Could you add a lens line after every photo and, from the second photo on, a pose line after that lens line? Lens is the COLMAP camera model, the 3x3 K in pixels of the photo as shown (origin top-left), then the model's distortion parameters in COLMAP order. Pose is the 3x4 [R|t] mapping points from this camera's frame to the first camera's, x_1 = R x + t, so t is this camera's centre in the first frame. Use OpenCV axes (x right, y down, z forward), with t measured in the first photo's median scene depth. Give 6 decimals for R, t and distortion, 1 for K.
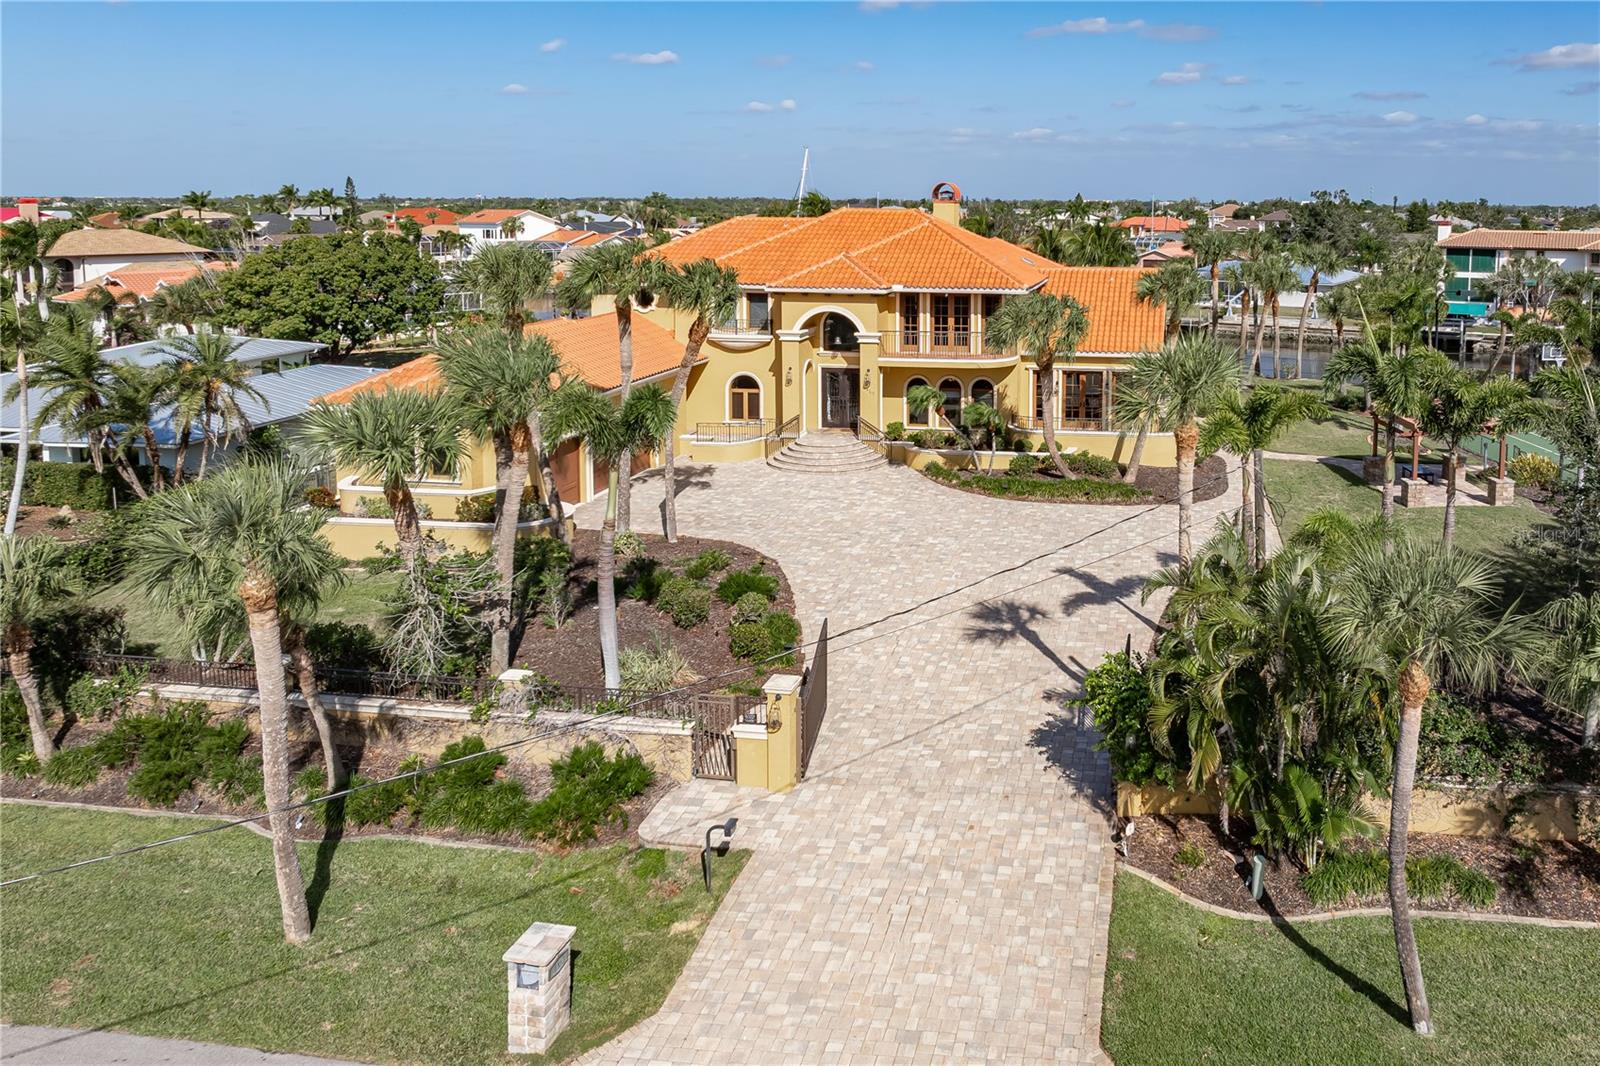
lens RADIAL K [[1186.4, 0, 1062.3], [0, 1186.4, 285.4], [0, 0, 1]] dist [-0.024707, 0.003709]
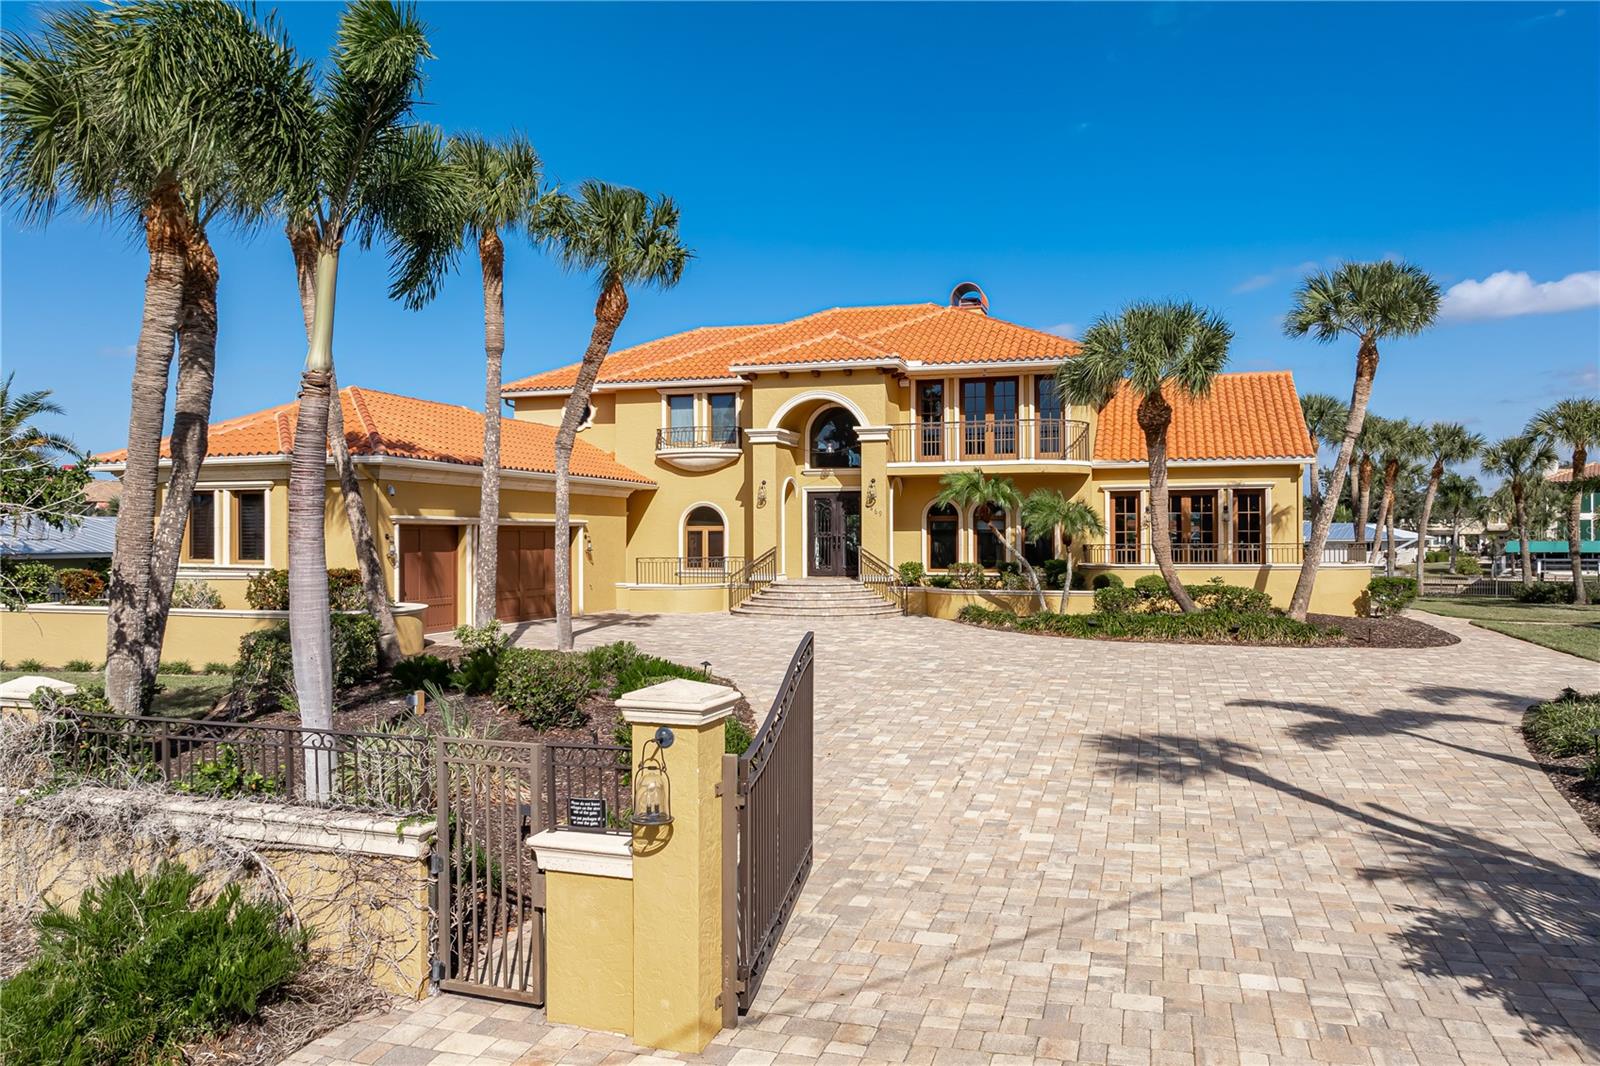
lens RADIAL K [[1142.4, 0, 800.0], [0, 1142.4, 533.0], [0, 0, 1]] dist [-0.035778, -0.000831]
pose [[0.978493, -0.013953, -0.205806, -0.076160], [-0.001554, 0.997183, -0.074995, 0.170033], [0.206272, 0.073702, 0.975715, 0.379511]]
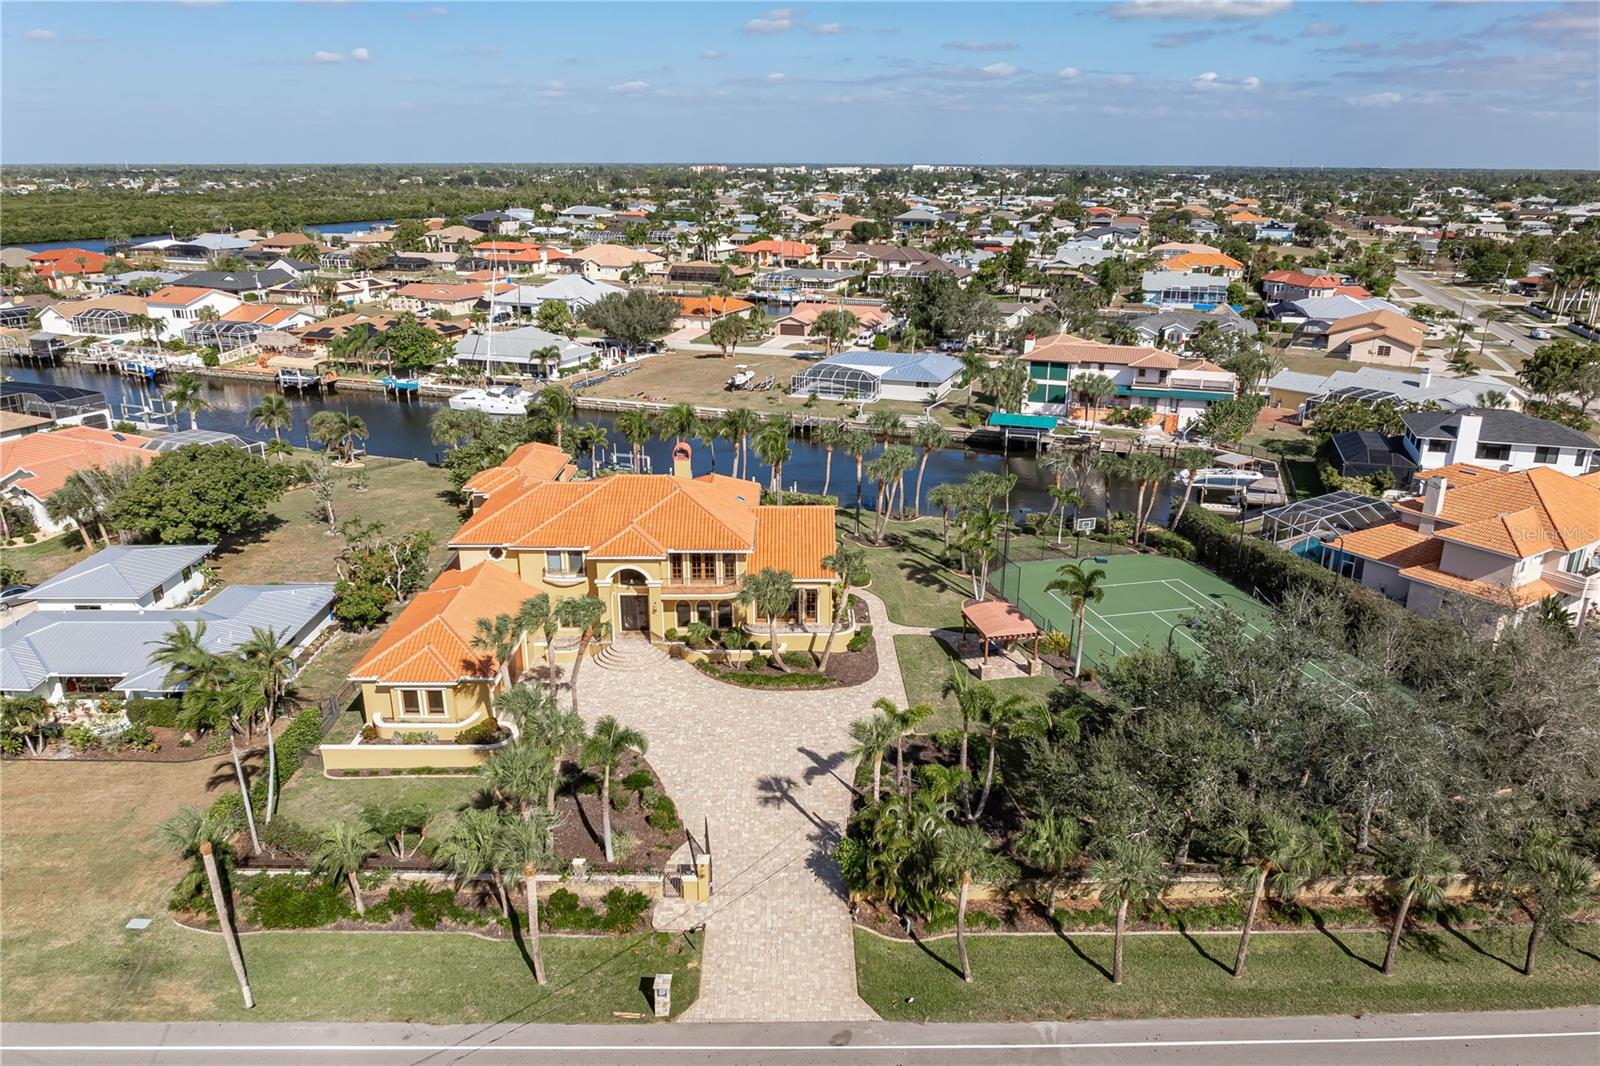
lens RADIAL K [[1142.4, 0, 800.0], [0, 1142.4, 533.0], [0, 0, 1]] dist [-0.035778, -0.000831]
pose [[0.994368, -0.047838, 0.094570, -0.123511], [0.023177, 0.968888, 0.246413, -0.442604], [-0.103416, -0.242834, 0.964540, -0.541804]]
